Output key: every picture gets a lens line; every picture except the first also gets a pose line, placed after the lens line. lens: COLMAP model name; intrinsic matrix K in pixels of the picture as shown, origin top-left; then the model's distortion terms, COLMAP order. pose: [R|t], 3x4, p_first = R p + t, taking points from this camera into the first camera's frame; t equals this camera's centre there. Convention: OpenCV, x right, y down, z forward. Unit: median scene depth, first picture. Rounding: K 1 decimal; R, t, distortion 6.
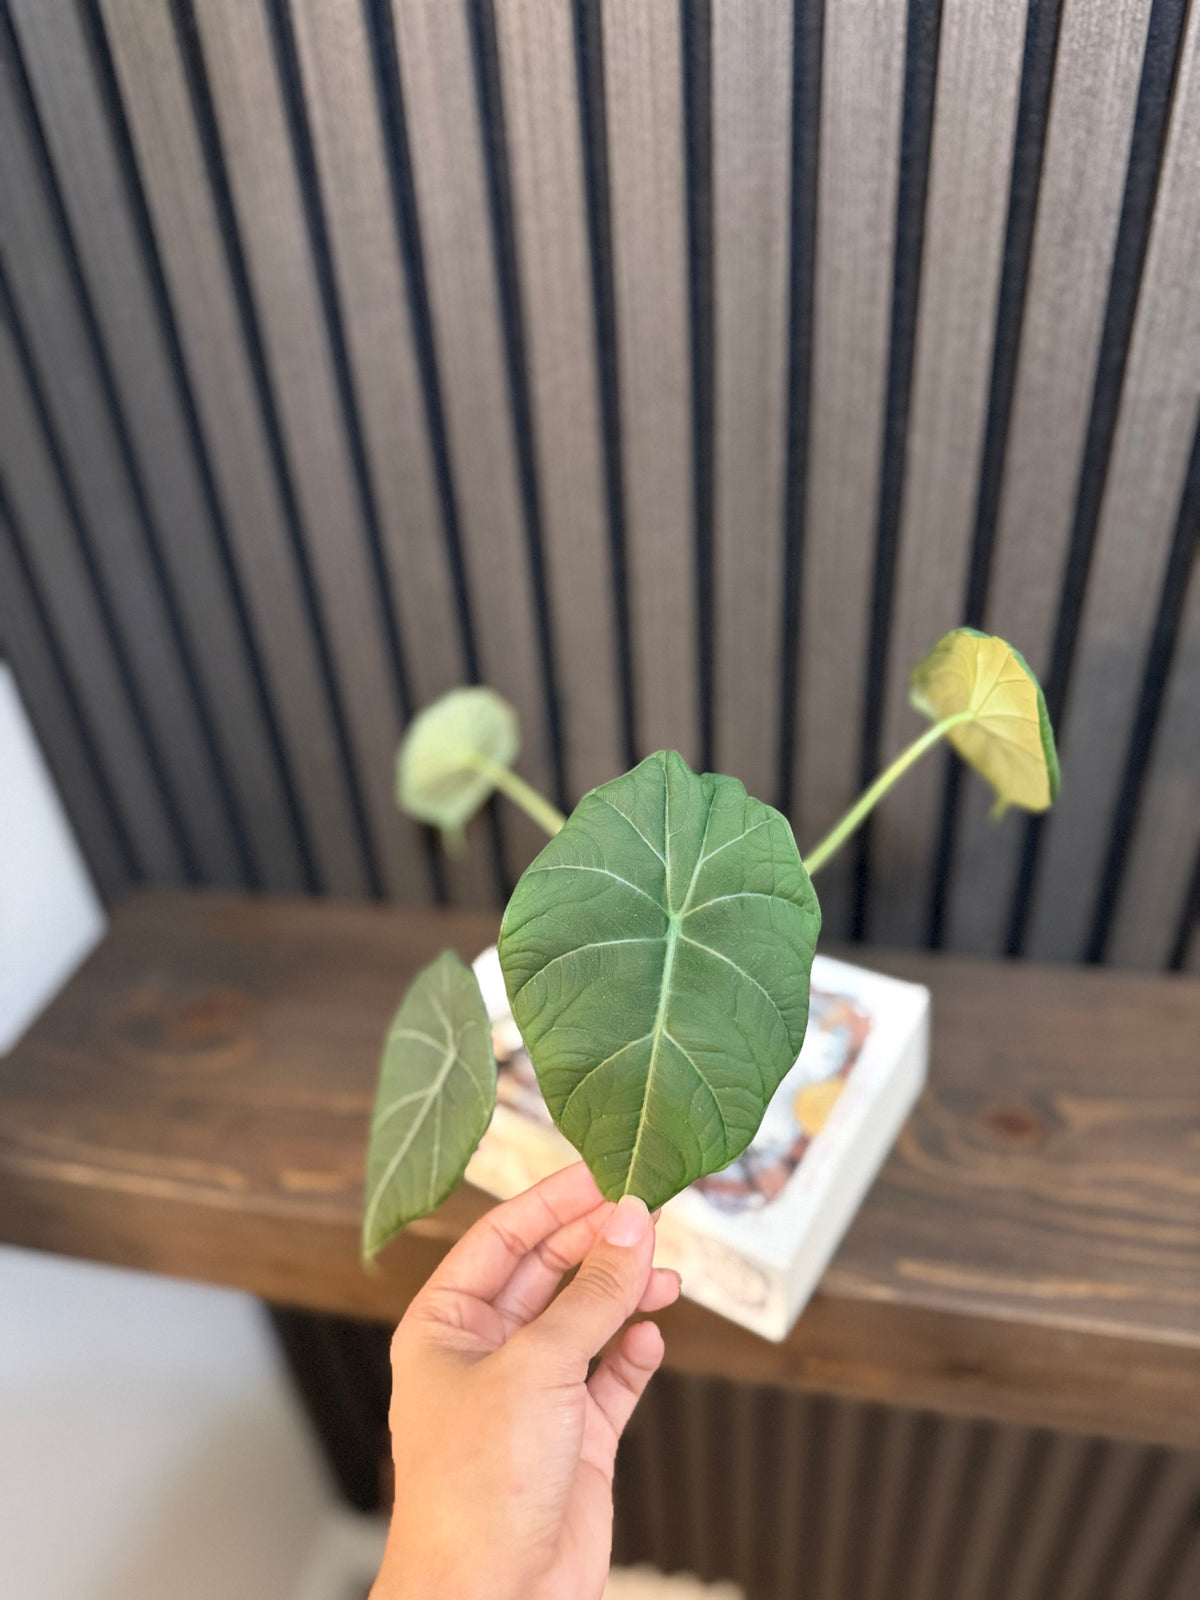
lens RADIAL K [[1202.7, 0, 592.1], [0, 1202.7, 797.9], [0, 0, 1]] dist [-0.014173, -0.004006]
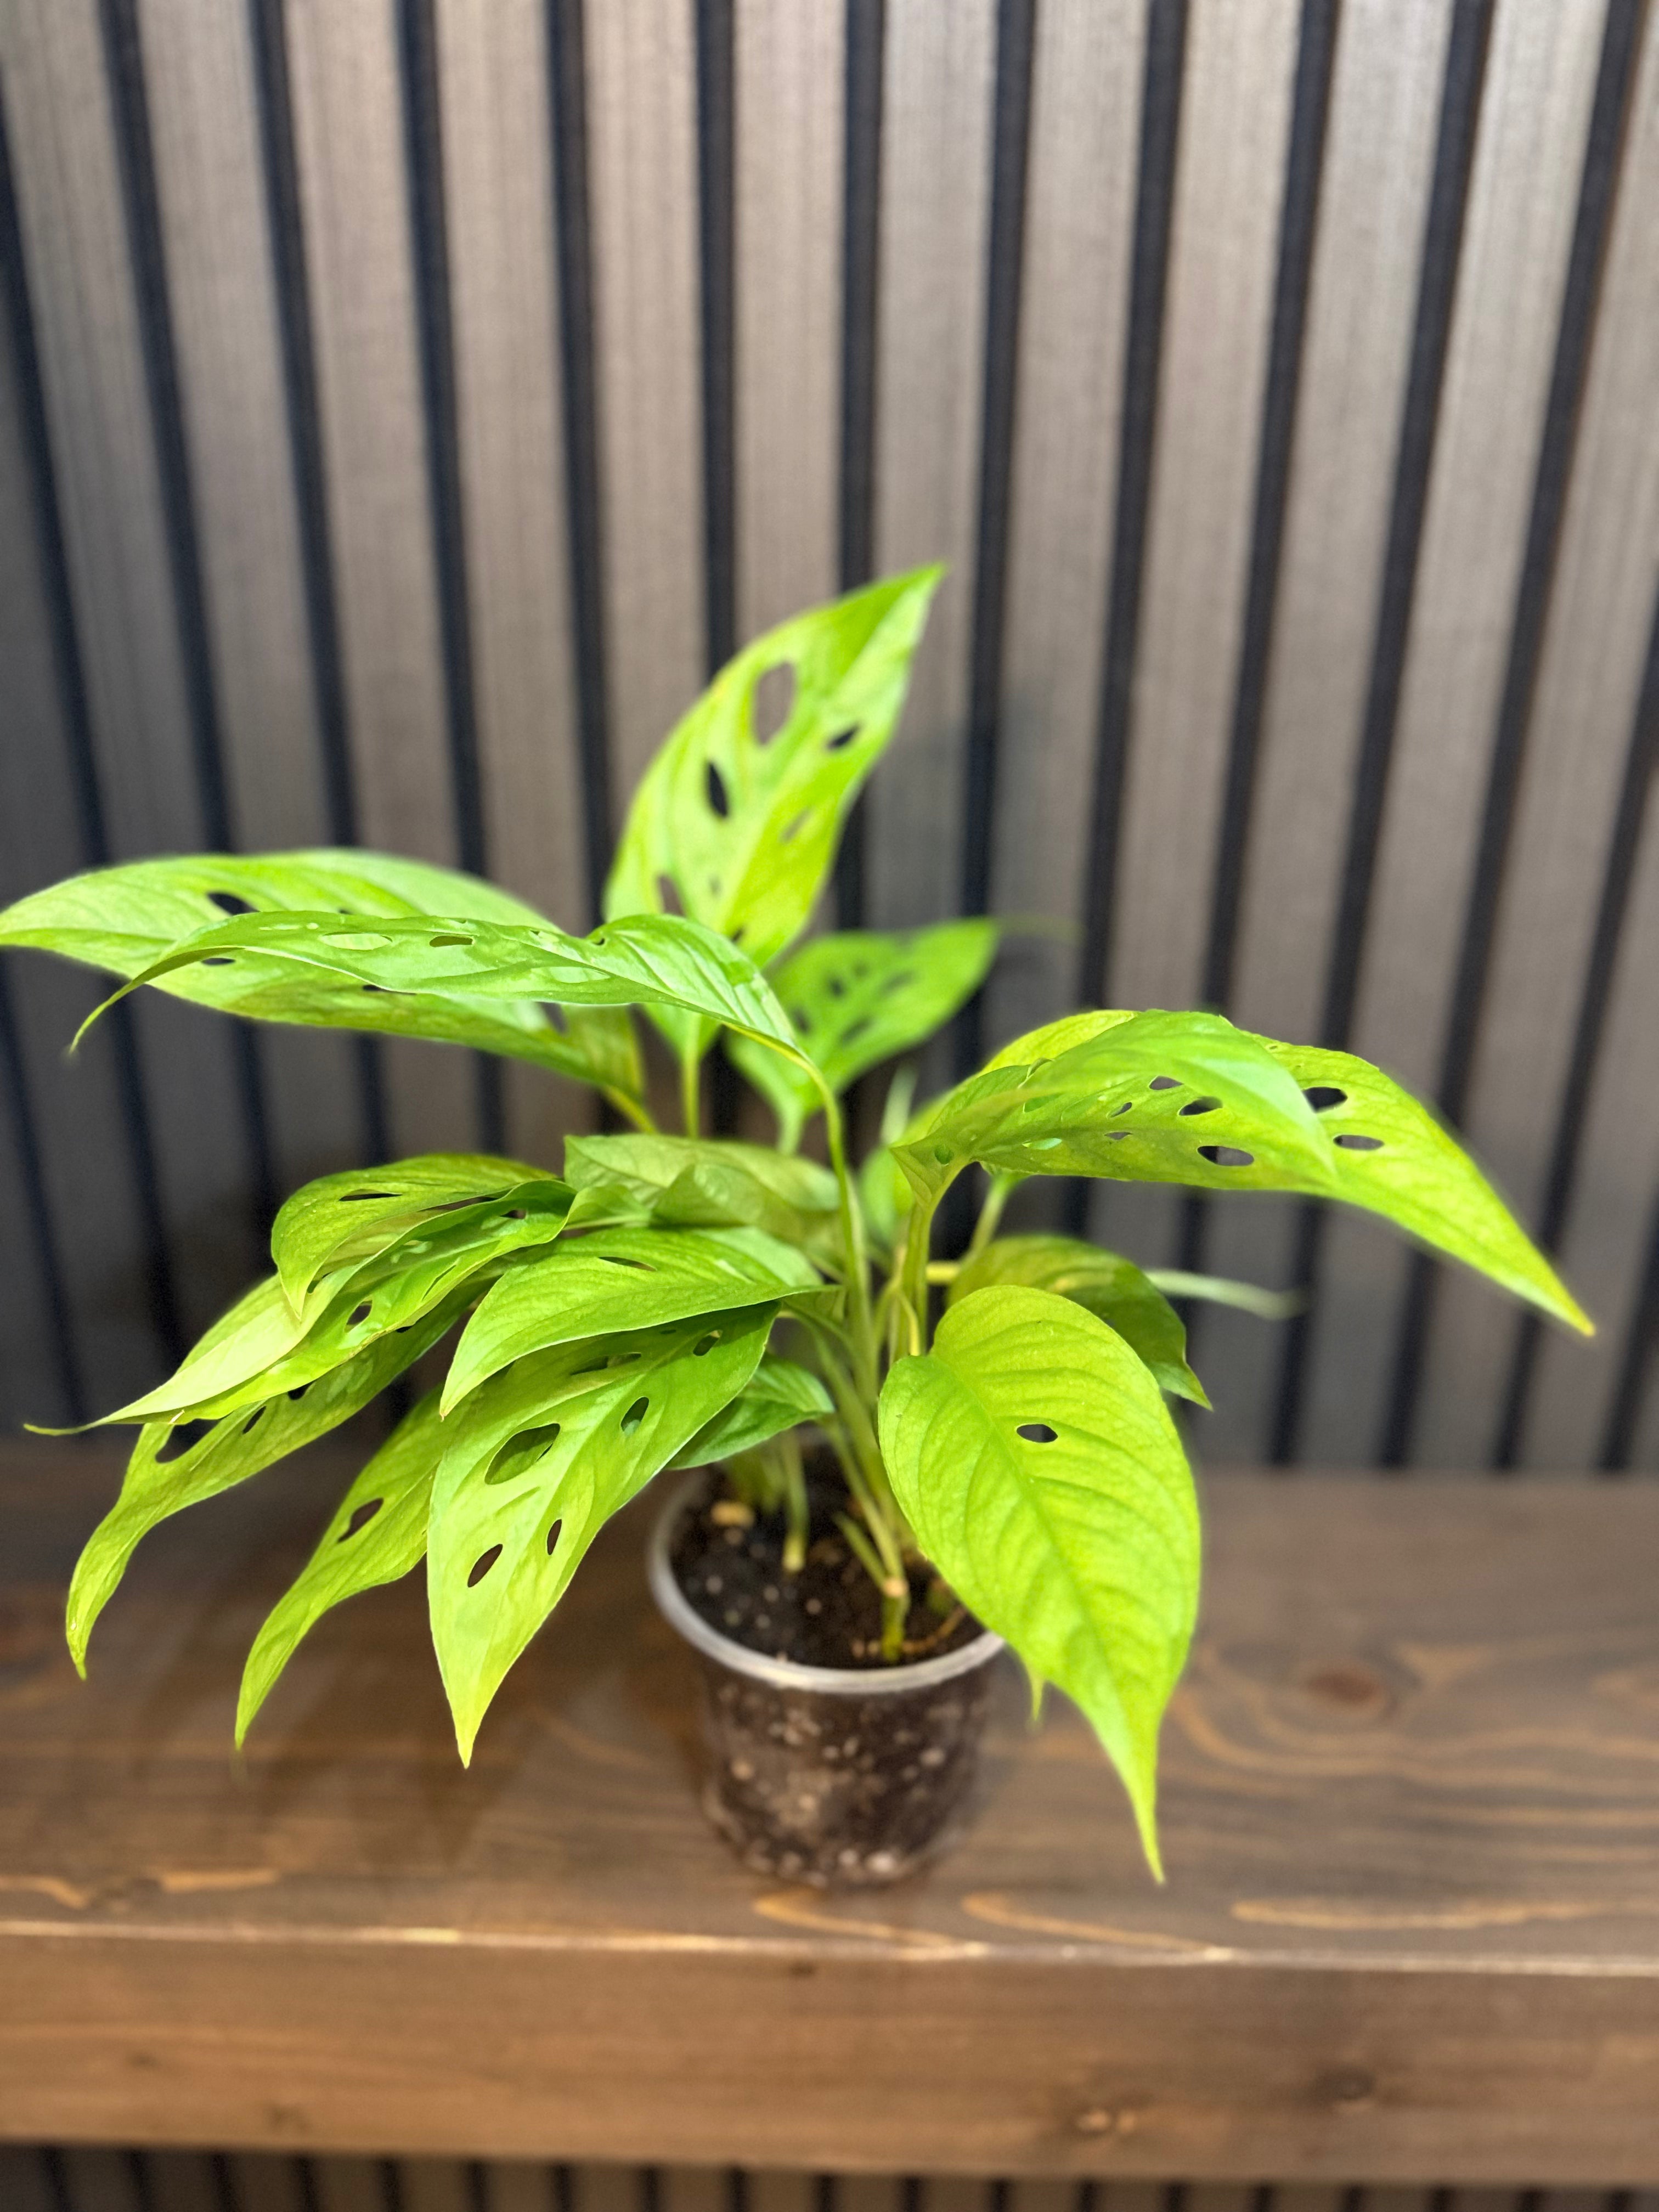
lens RADIAL K [[1662.7, 0, 825.2], [0, 1662.7, 1105.9], [0, 0, 1]] dist [-0.014173, -0.004006]
pose [[0.977060, 0.005394, 0.212896, -0.144191], [0.042910, 0.974190, -0.221615, 0.178137], [-0.208596, 0.225666, 0.951610, 0.146872]]
